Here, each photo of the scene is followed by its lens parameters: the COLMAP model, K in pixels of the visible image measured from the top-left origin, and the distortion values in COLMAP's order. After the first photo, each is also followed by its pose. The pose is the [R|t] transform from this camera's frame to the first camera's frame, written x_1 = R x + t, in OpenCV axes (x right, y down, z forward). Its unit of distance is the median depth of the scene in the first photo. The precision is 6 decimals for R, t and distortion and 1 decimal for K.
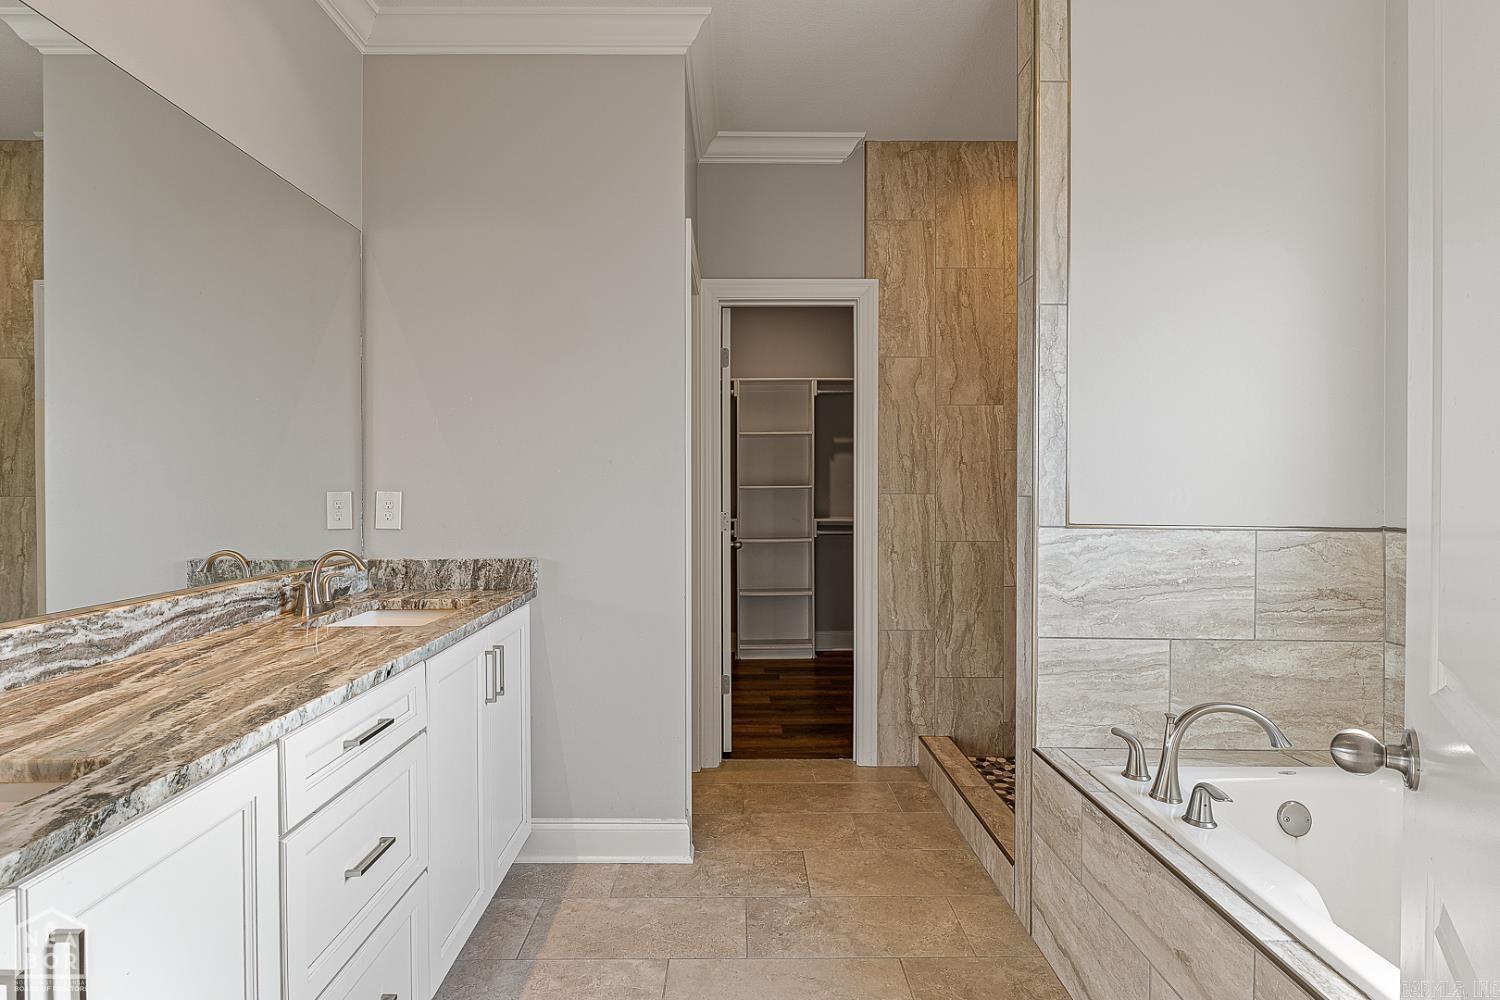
lens RADIAL K [[780.8, 0, 738.7], [0, 780.8, 495.4], [0, 0, 1]] dist [-0.011146, -0.000849]
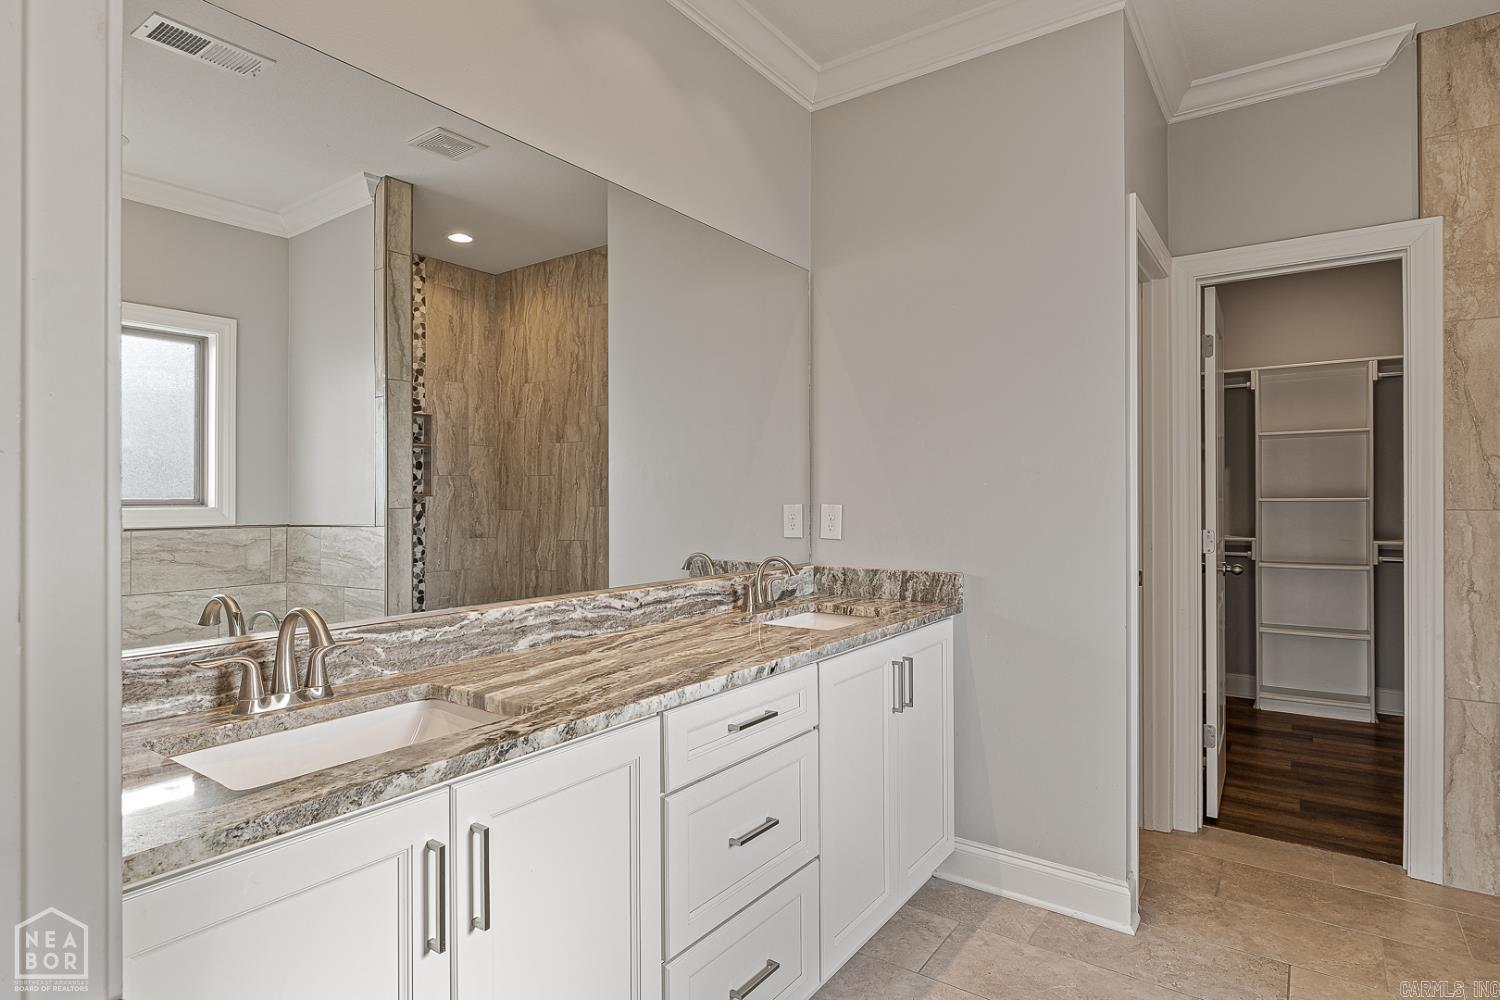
lens RADIAL K [[780.8, 0, 743.7], [0, 780.8, 500.1], [0, 0, 1]] dist [-0.011146, -0.000849]
pose [[0.808213, 0.001229, -0.588889, 0.097302], [-0.006032, 0.999963, -0.006191, -0.003600], [0.588859, 0.008556, 0.808190, 0.043180]]
